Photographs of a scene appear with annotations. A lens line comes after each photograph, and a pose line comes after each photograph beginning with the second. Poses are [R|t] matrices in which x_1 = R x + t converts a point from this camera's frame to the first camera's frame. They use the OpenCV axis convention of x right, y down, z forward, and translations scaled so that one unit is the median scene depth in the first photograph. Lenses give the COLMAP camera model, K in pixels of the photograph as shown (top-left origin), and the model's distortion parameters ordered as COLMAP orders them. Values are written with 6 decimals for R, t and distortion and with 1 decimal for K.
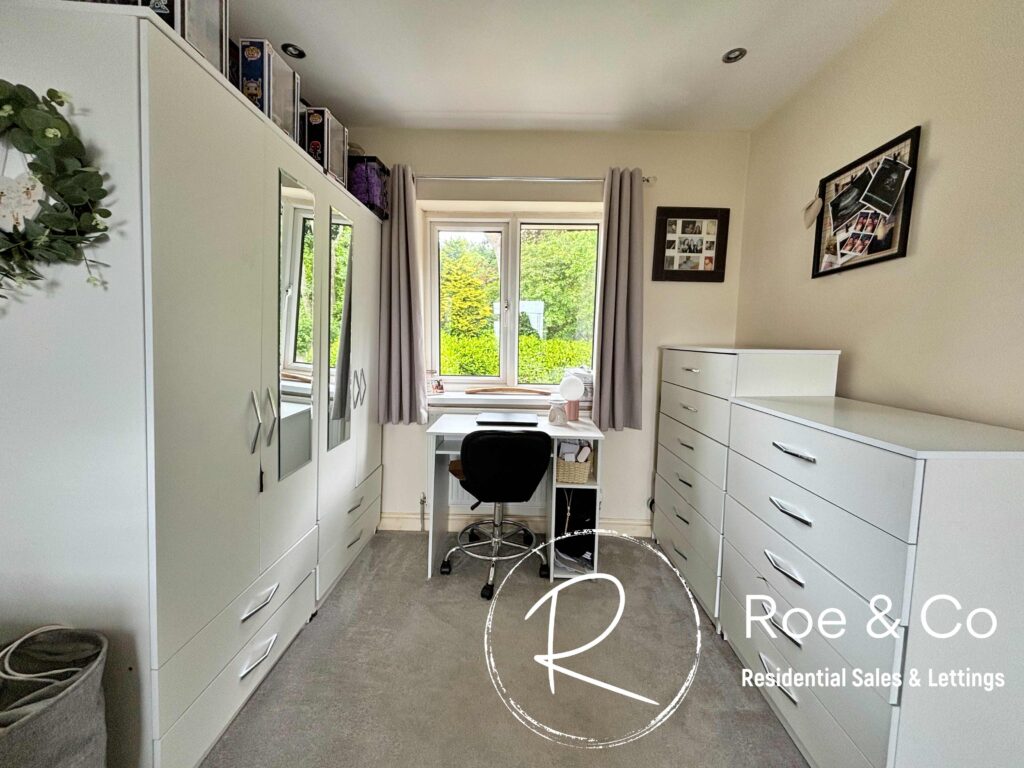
lens RADIAL K [[409.2, 0, 511.7], [0, 409.2, 388.1], [0, 0, 1]] dist [0.001215, 0.000183]
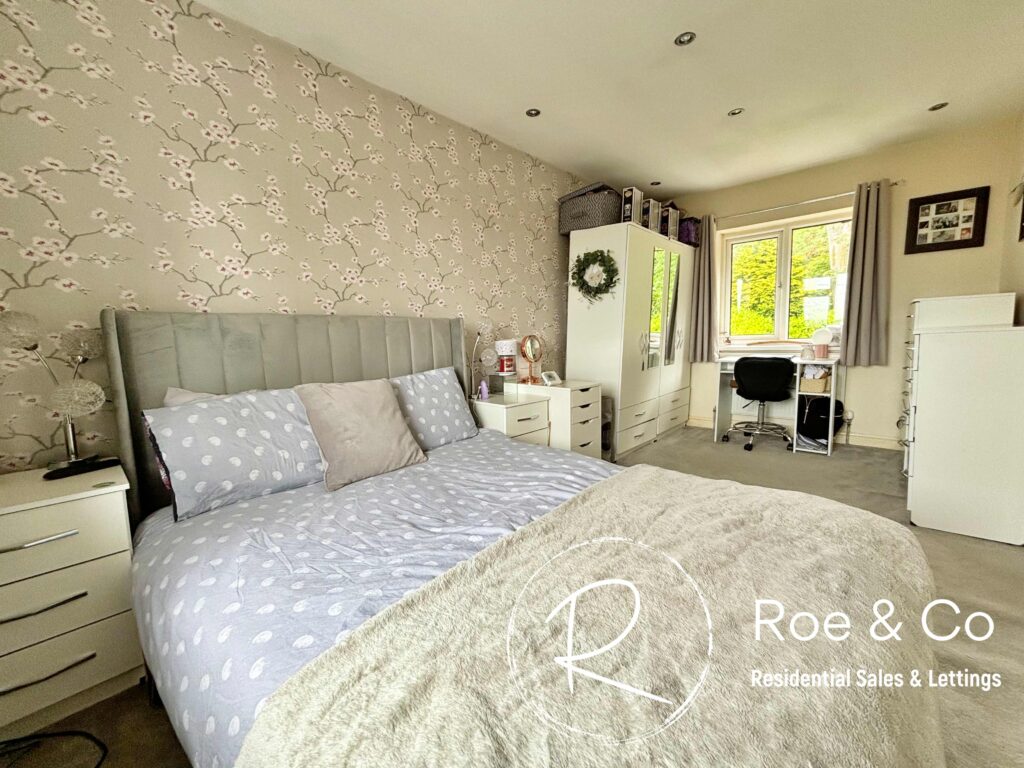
lens RADIAL K [[412.2, 0, 516.8], [0, 412.2, 385.6], [0, 0, 1]] dist [-0.000815, -0.000458]
pose [[0.758423, 0.036679, -0.650729, 0.280551], [-0.026587, 0.999325, 0.025341, 0.166779], [0.651220, -0.001919, 0.758887, -0.860888]]
